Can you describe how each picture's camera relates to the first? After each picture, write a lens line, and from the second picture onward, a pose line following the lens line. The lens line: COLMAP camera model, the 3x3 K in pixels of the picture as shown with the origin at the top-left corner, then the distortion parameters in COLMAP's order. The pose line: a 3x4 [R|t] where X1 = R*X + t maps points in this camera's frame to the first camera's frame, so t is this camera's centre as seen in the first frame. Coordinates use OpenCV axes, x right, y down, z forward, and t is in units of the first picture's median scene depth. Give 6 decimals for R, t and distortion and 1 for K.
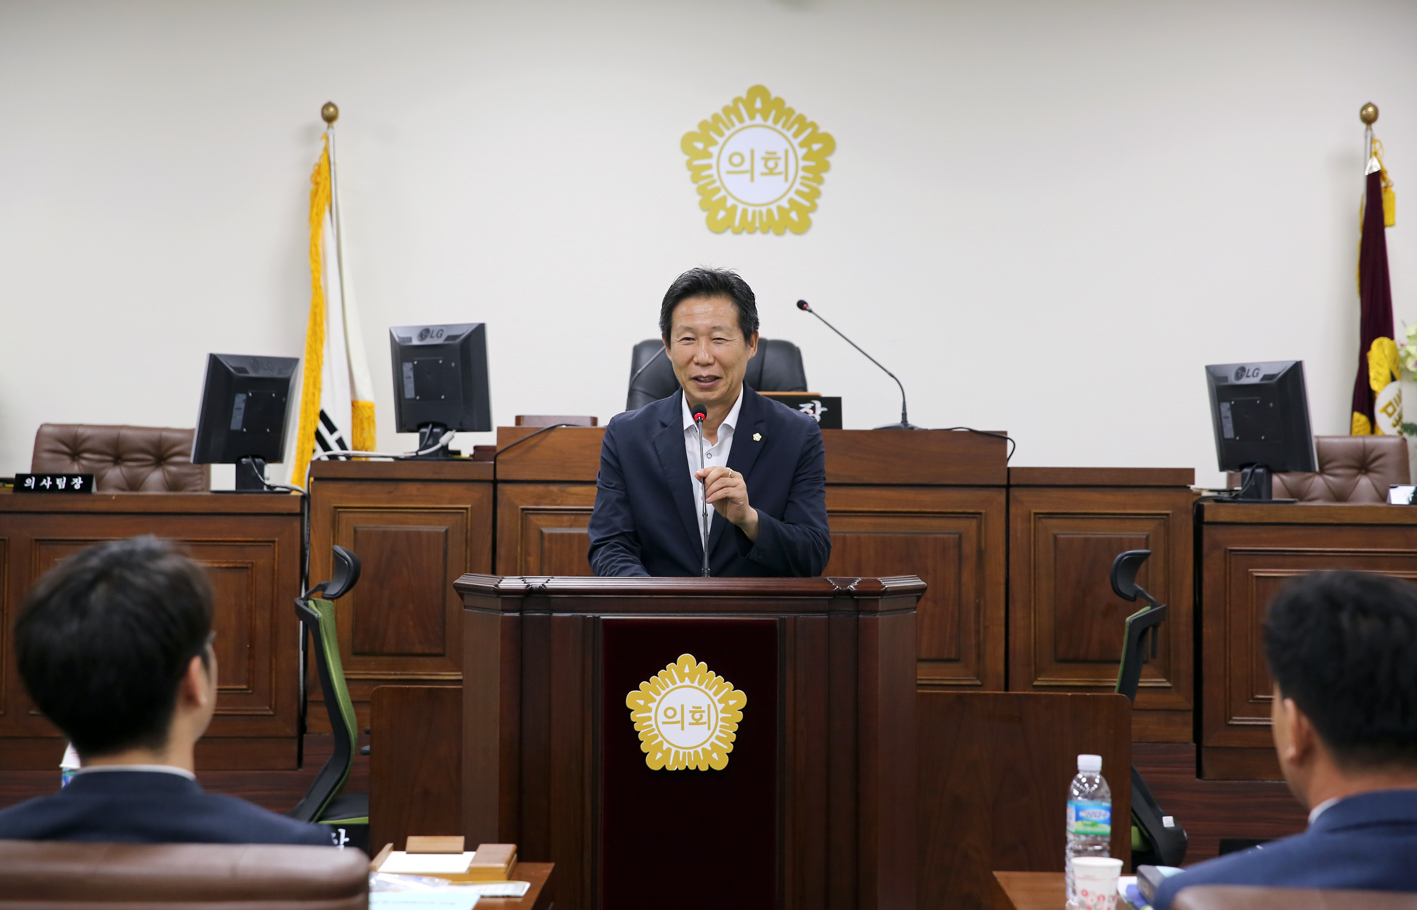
lens RADIAL K [[2673.6, 0, 707.9], [0, 2673.6, 461.8], [0, 0, 1]] dist [0.251344, -0.013748]
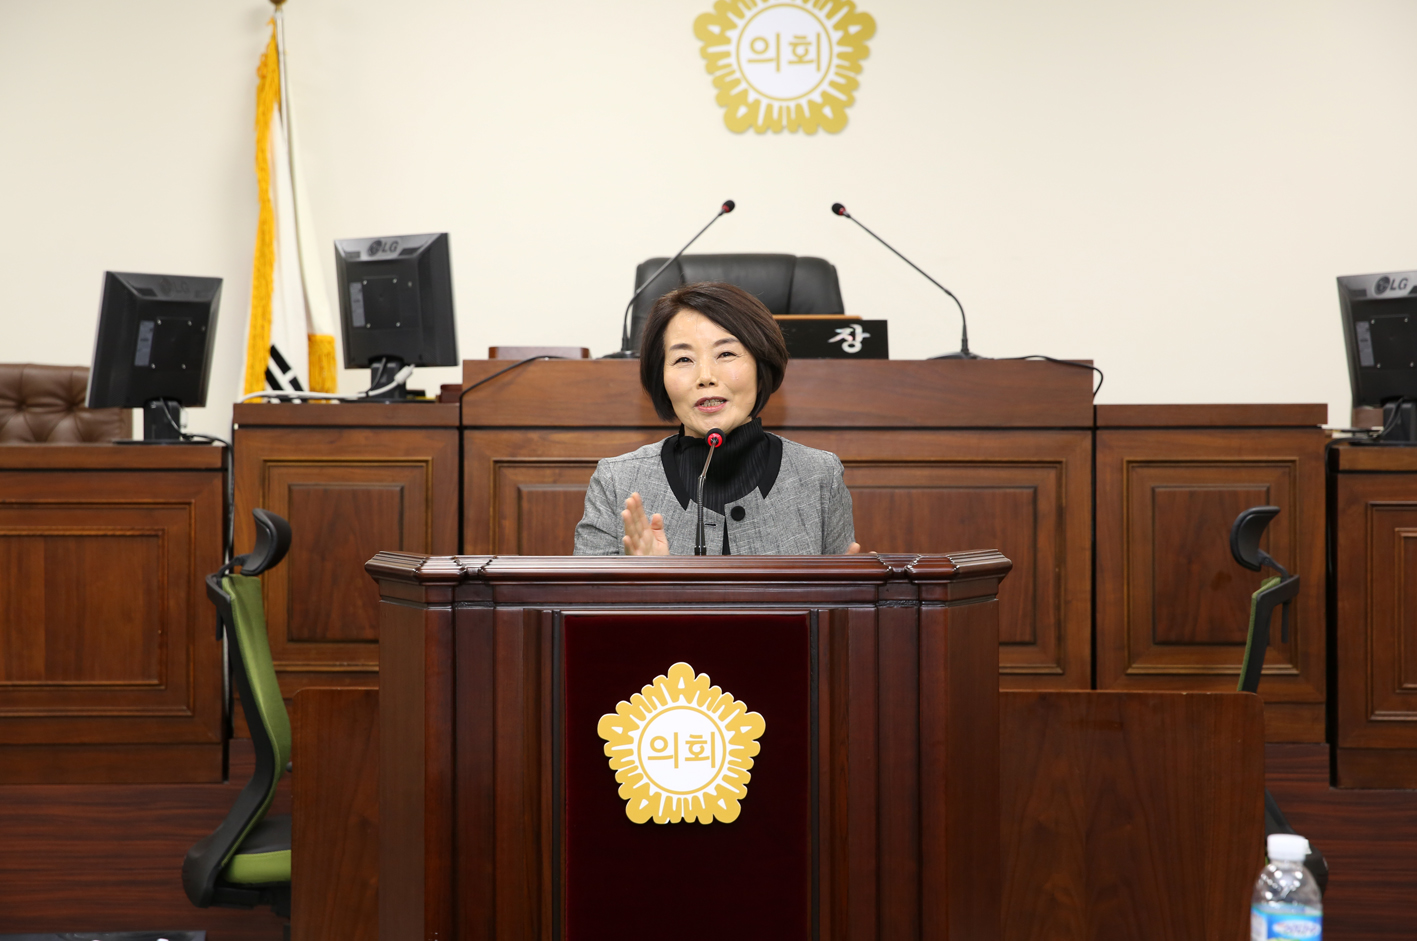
lens RADIAL K [[2689.0, 0, 708.9], [0, 2689.0, 474.3], [0, 0, 1]] dist [0.222457, 0.119070]
pose [[0.999885, -0.007774, -0.013047, 0.006159], [0.008086, 0.999680, 0.023981, 0.002556], [0.012856, -0.024083, 0.999627, 0.183145]]
